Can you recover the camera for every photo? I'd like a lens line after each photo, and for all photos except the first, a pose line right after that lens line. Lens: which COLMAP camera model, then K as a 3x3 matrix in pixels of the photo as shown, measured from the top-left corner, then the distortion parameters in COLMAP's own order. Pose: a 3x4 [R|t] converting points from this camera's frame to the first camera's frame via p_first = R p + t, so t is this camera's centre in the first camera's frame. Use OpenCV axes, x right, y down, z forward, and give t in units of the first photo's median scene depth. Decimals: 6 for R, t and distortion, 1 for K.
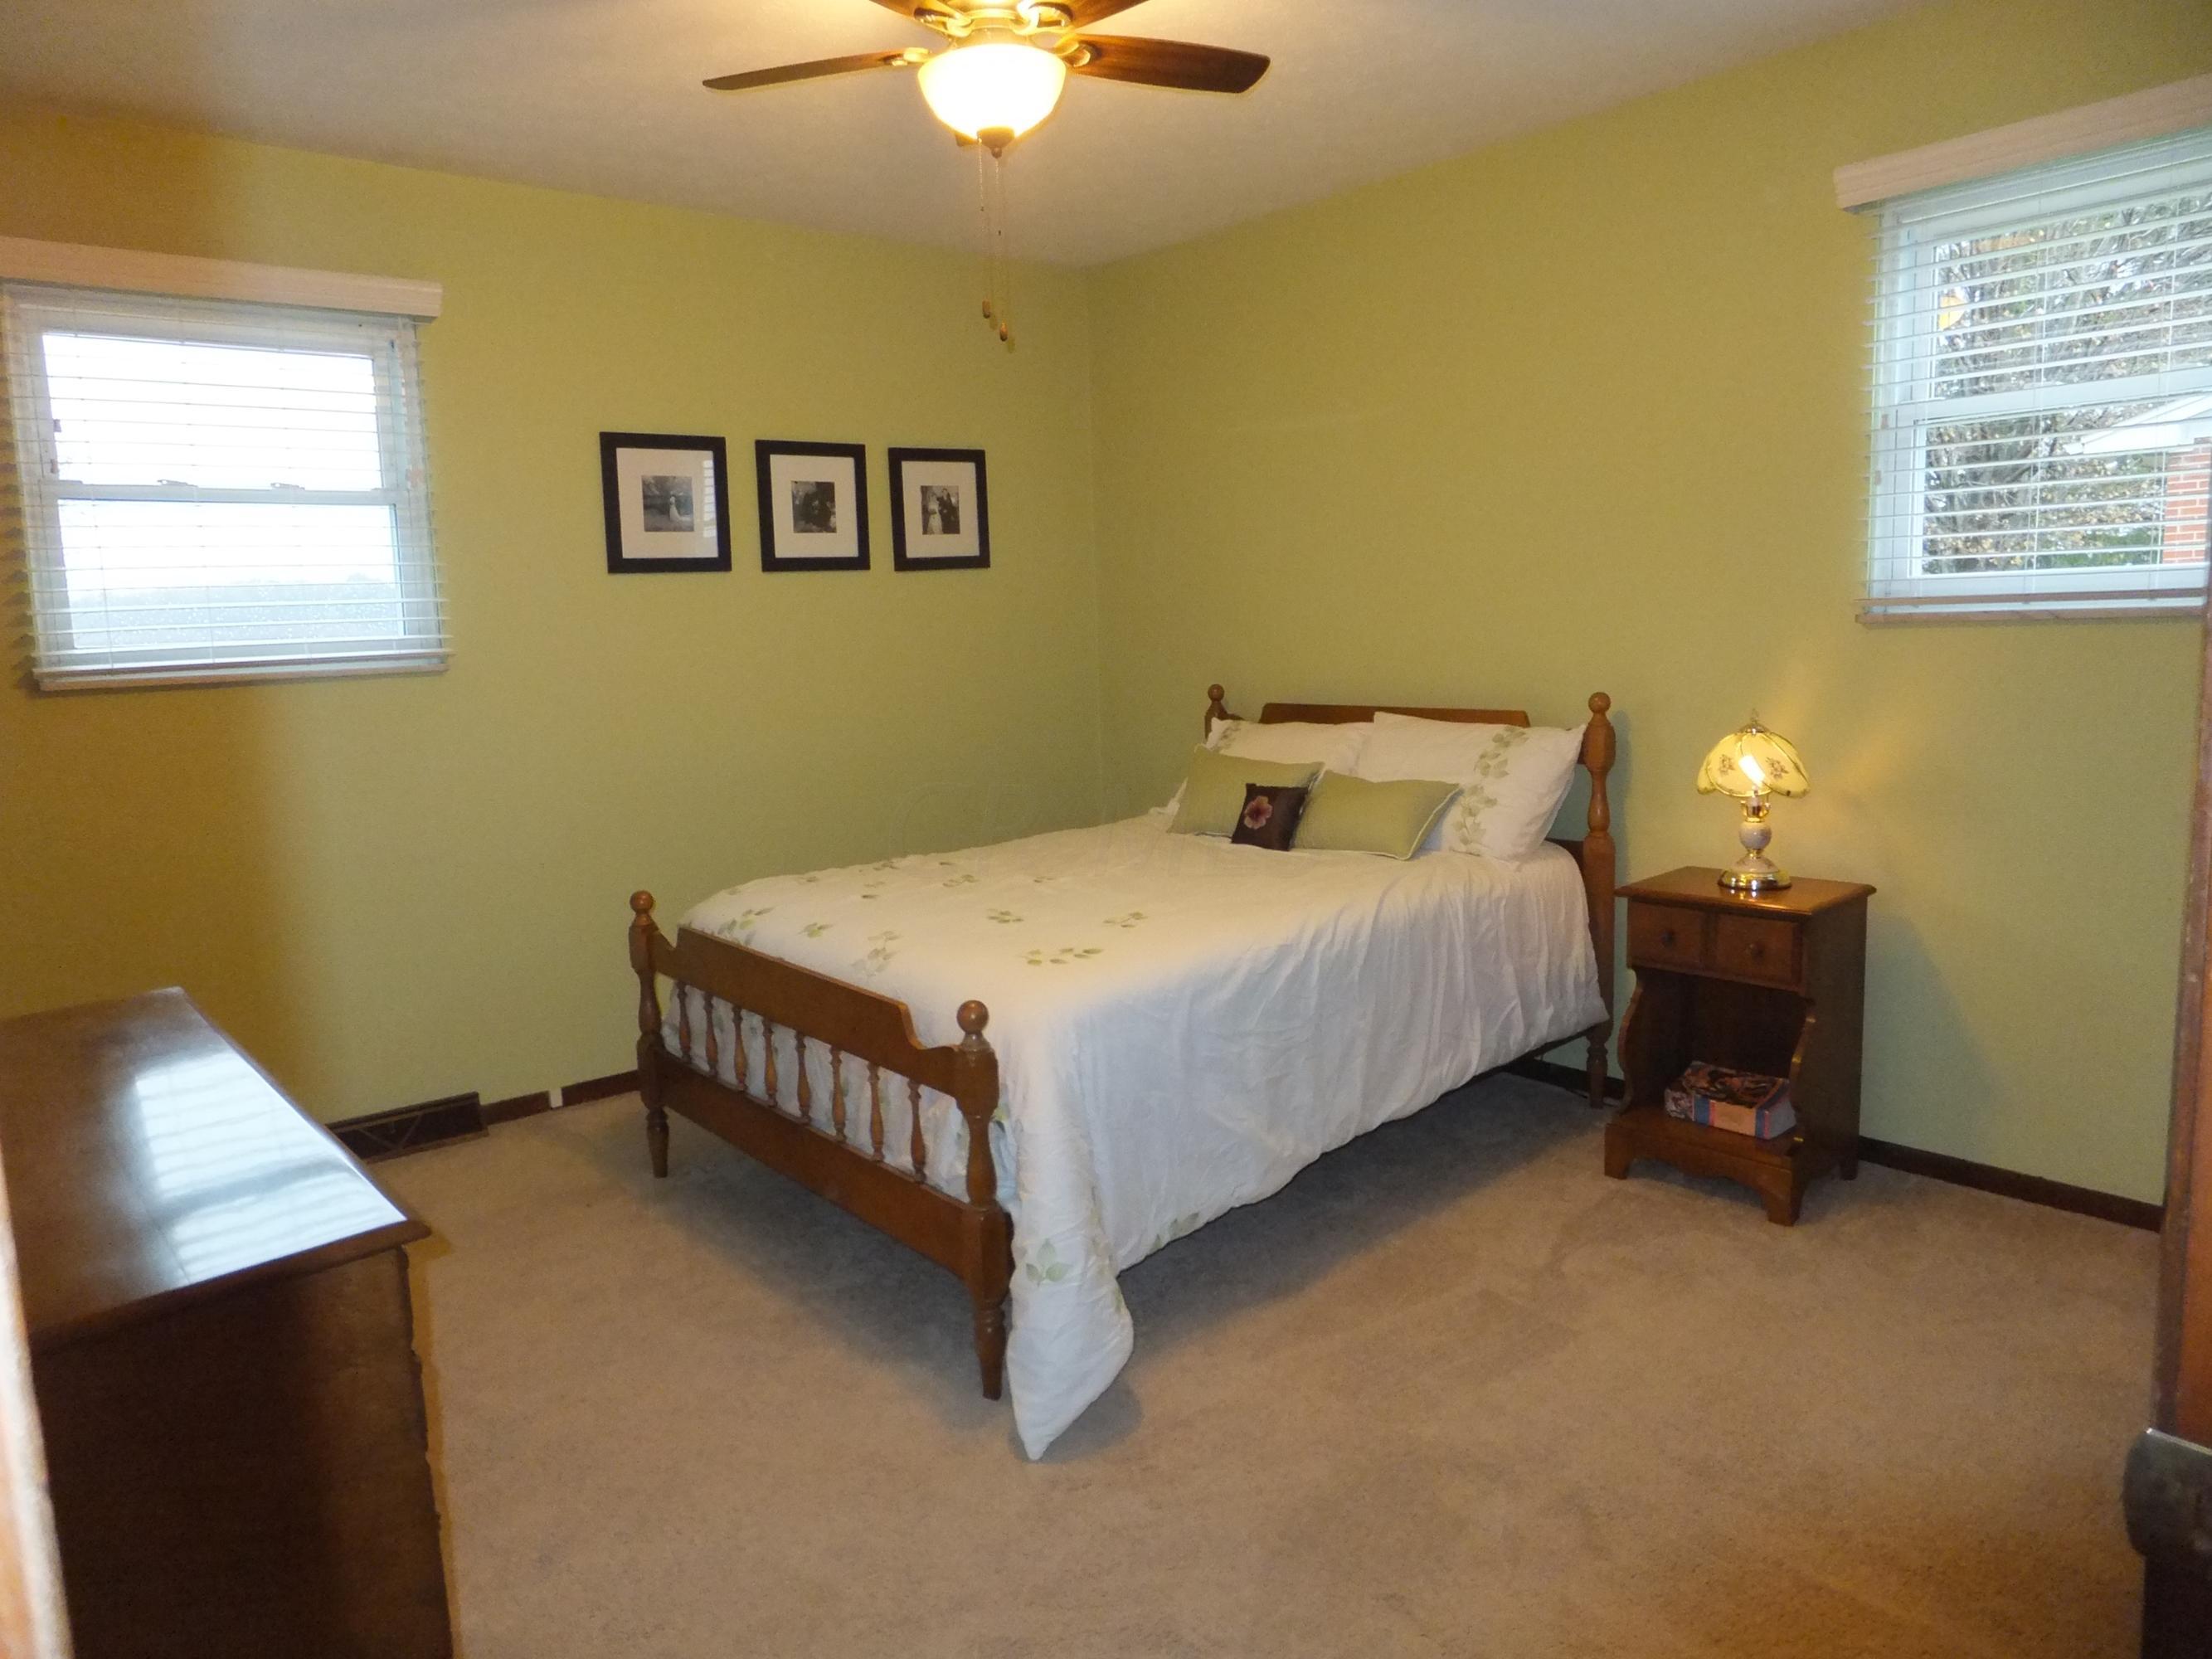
lens RADIAL K [[1470.4, 0, 1066.8], [0, 1470.4, 826.9], [0, 0, 1]] dist [-0.043693, 0.030505]
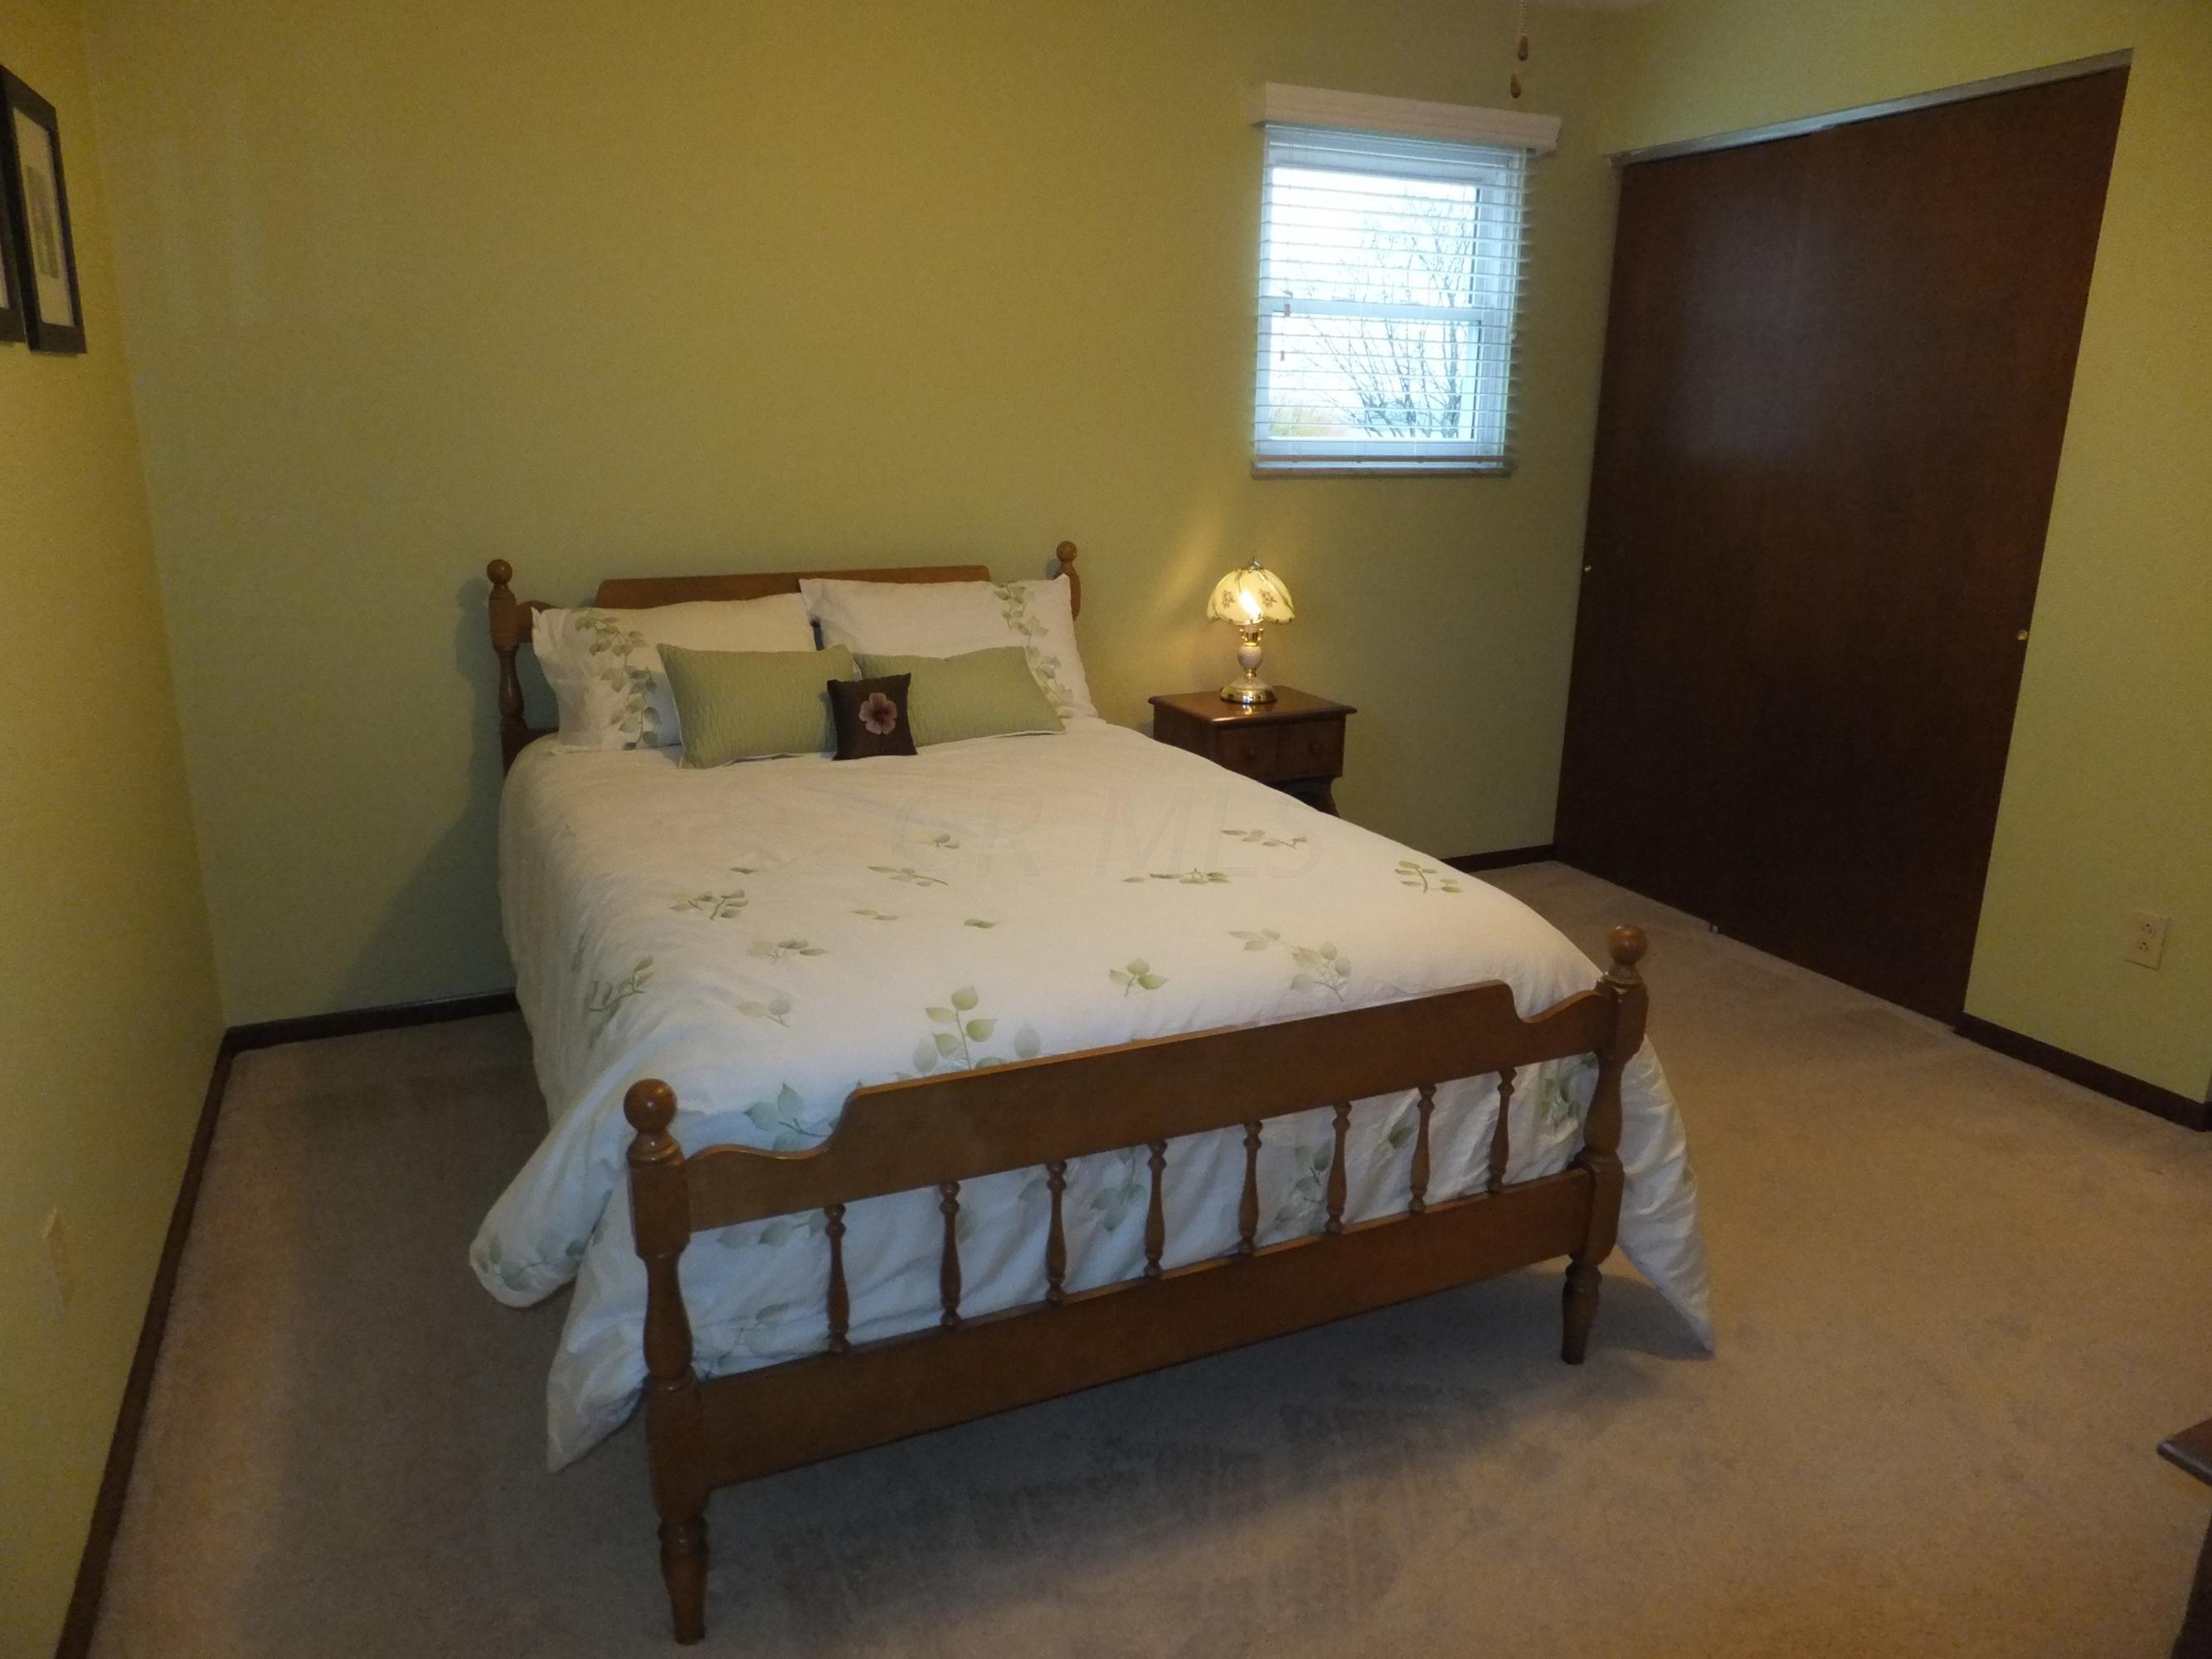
lens RADIAL K [[1470.4, 0, 1066.8], [0, 1470.4, 826.9], [0, 0, 1]] dist [-0.043693, 0.030505]
pose [[0.261219, -0.221643, 0.939489, -0.718744], [0.118988, 0.973252, 0.196524, -0.112357], [-0.957918, 0.060452, 0.280605, 0.817765]]
